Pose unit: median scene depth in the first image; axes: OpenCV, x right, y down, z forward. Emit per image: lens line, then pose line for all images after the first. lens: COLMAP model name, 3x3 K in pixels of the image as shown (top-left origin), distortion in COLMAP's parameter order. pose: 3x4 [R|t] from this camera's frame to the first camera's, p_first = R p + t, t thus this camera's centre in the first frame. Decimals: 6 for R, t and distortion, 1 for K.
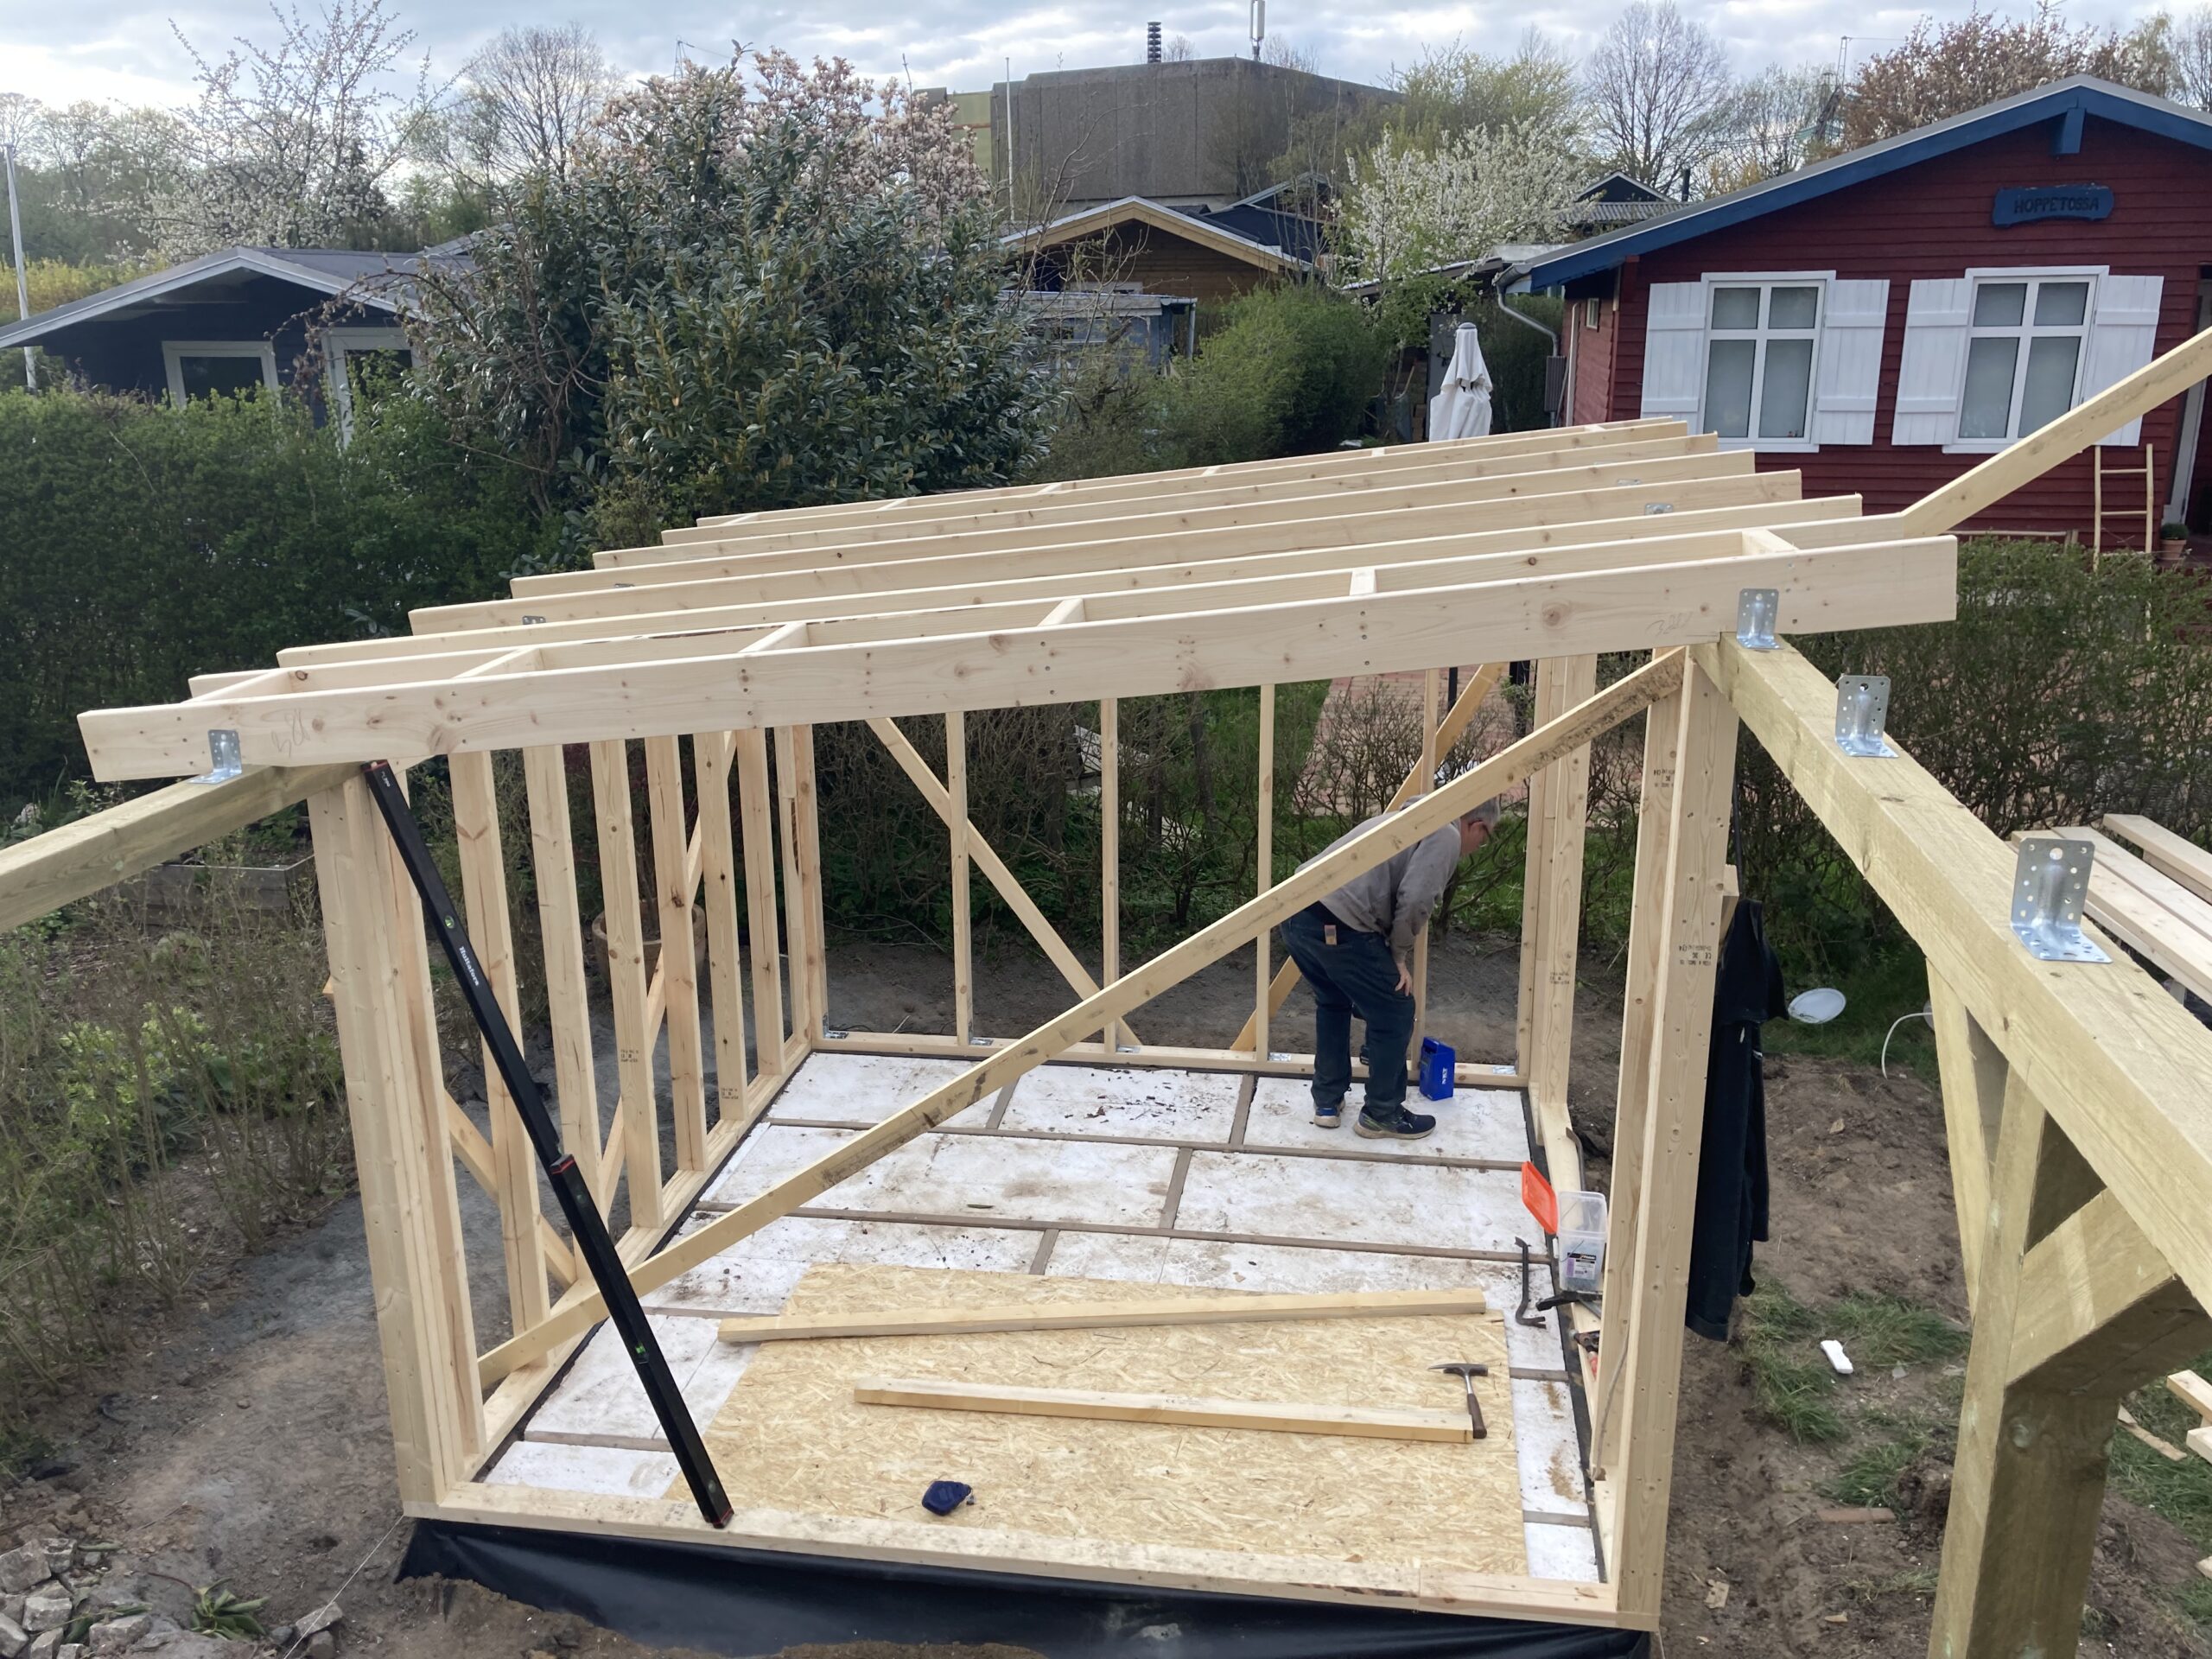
lens RADIAL K [[1787.9, 0, 1144.8], [0, 1787.9, 843.4], [0, 0, 1]] dist [0.053980, -0.077572]
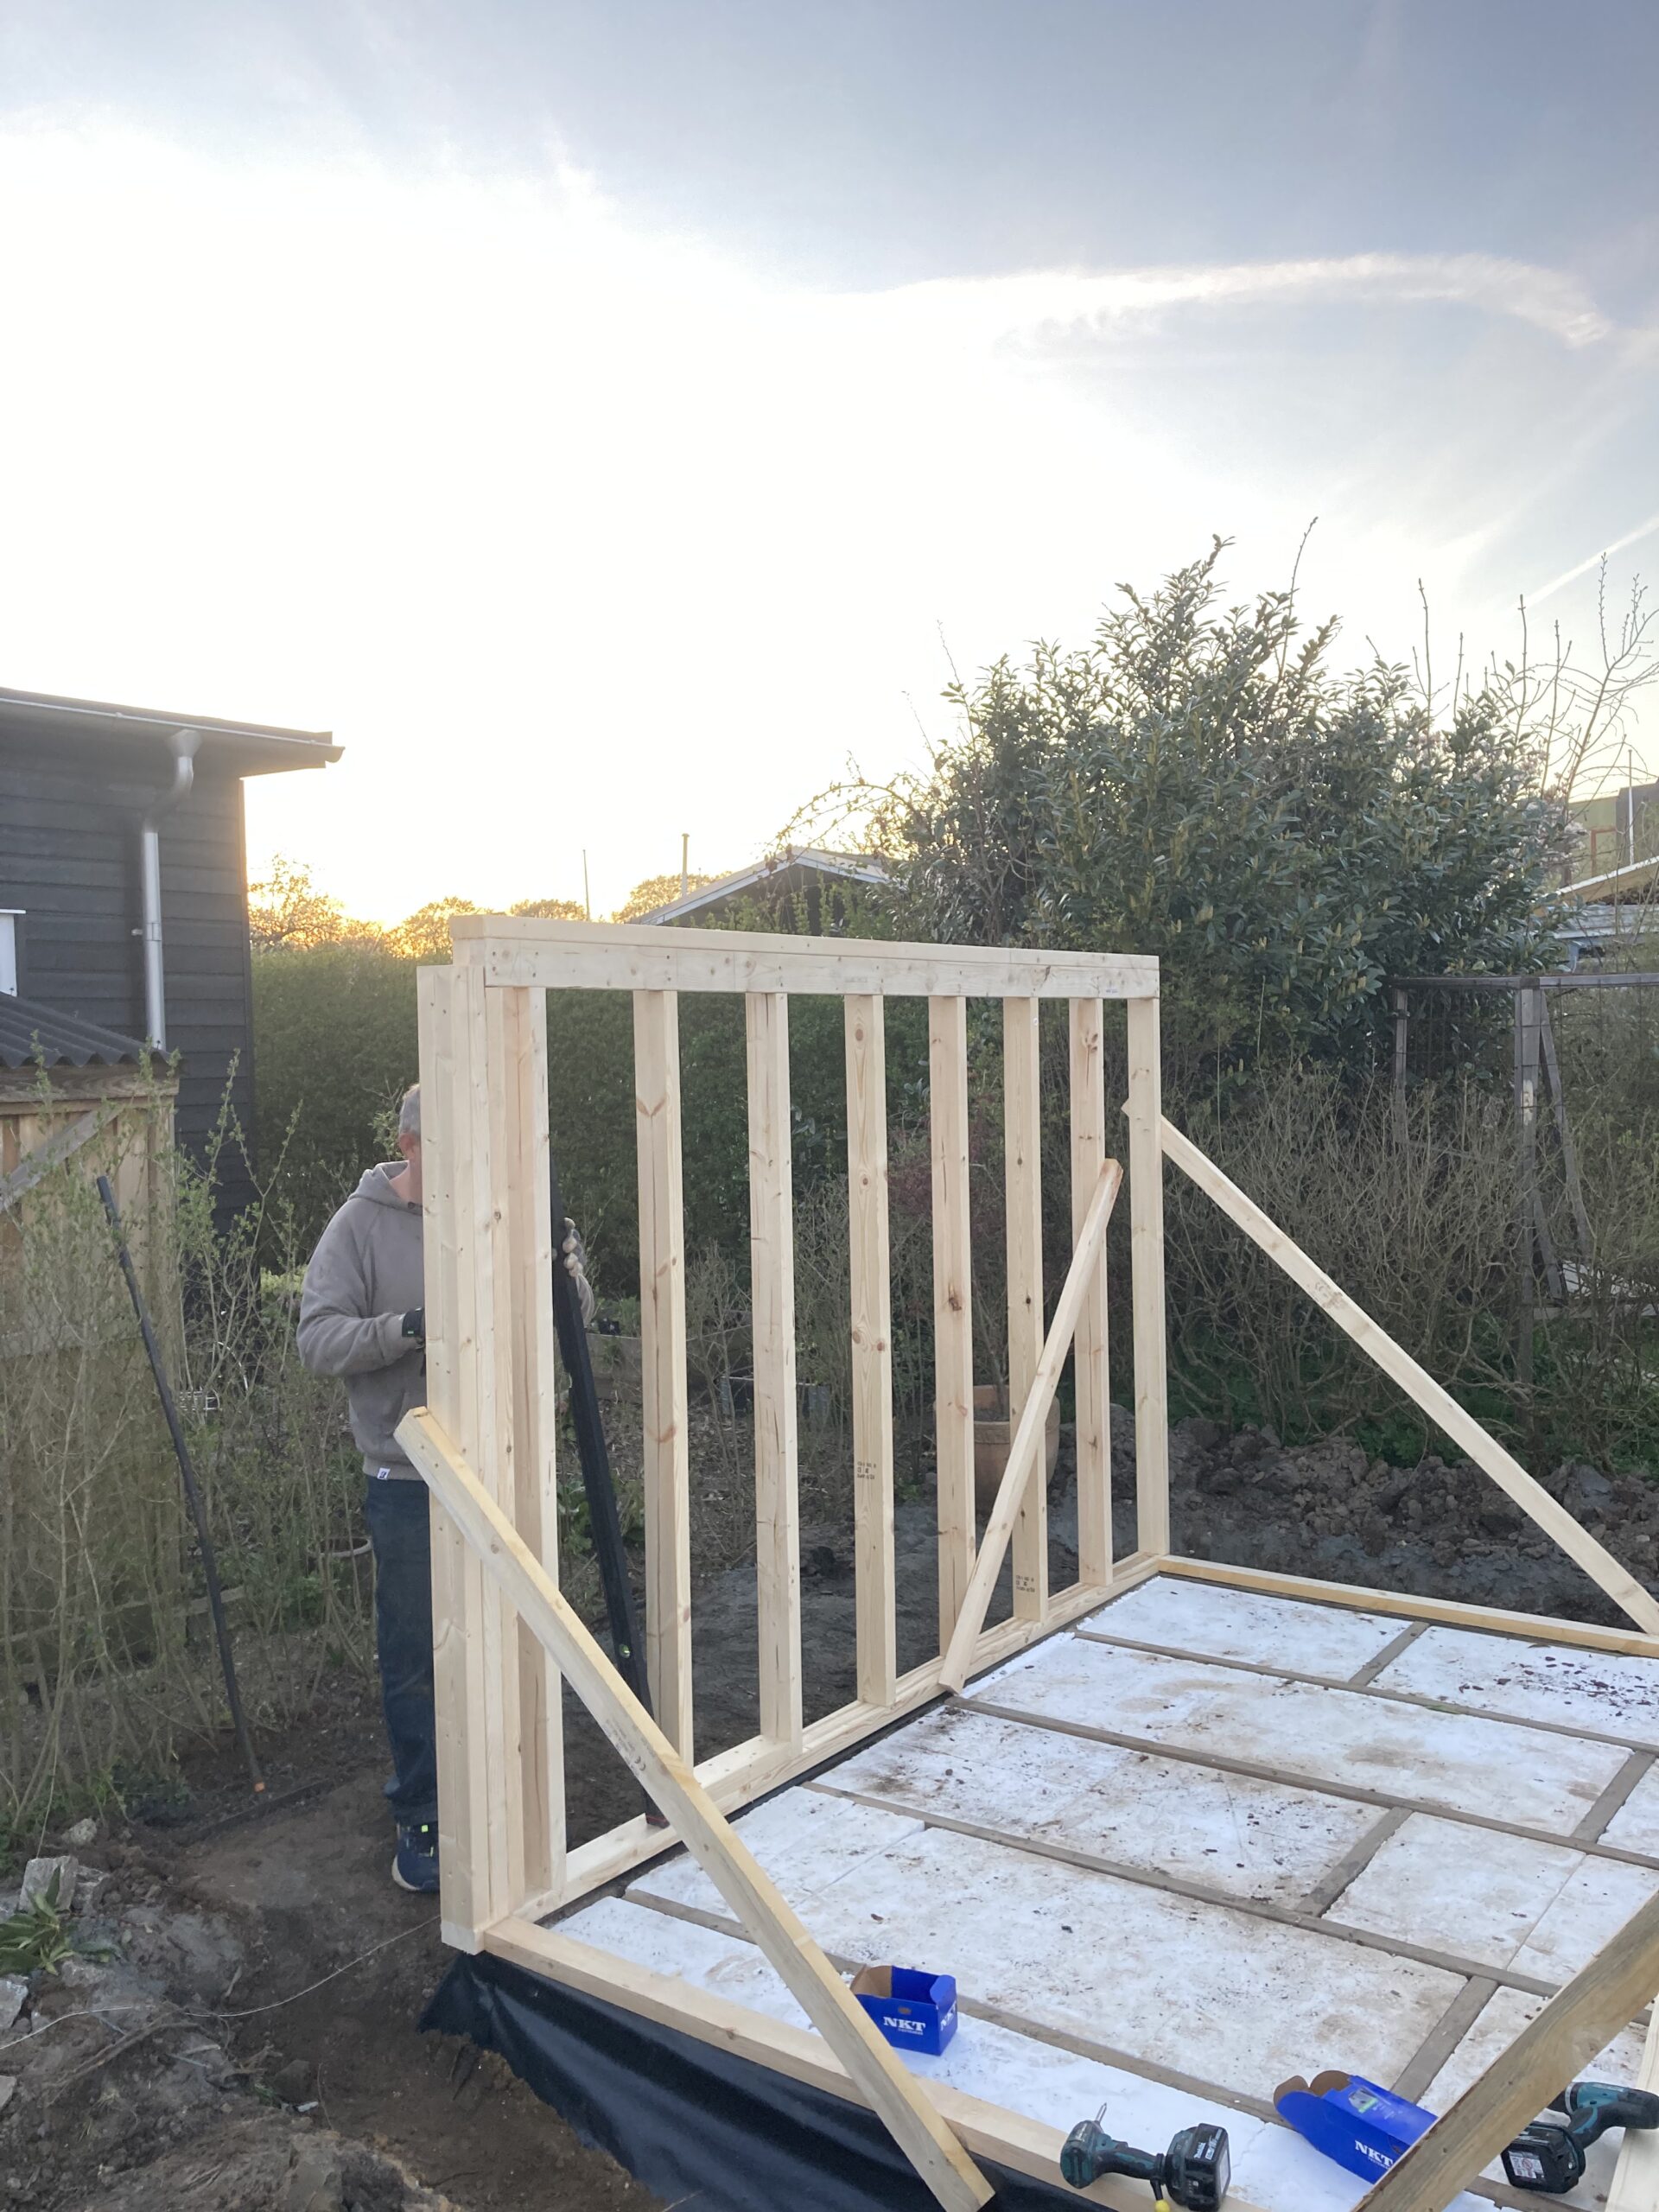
lens RADIAL K [[1787.9, 0, 832.1], [0, 1787.9, 1119.2], [0, 0, 1]] dist [0.053980, -0.077572]
pose [[0.882934, 0.009641, -0.469399, 0.074058], [-0.119739, 0.971352, -0.205277, 0.122293], [0.453972, 0.237451, 0.858794, 0.236577]]
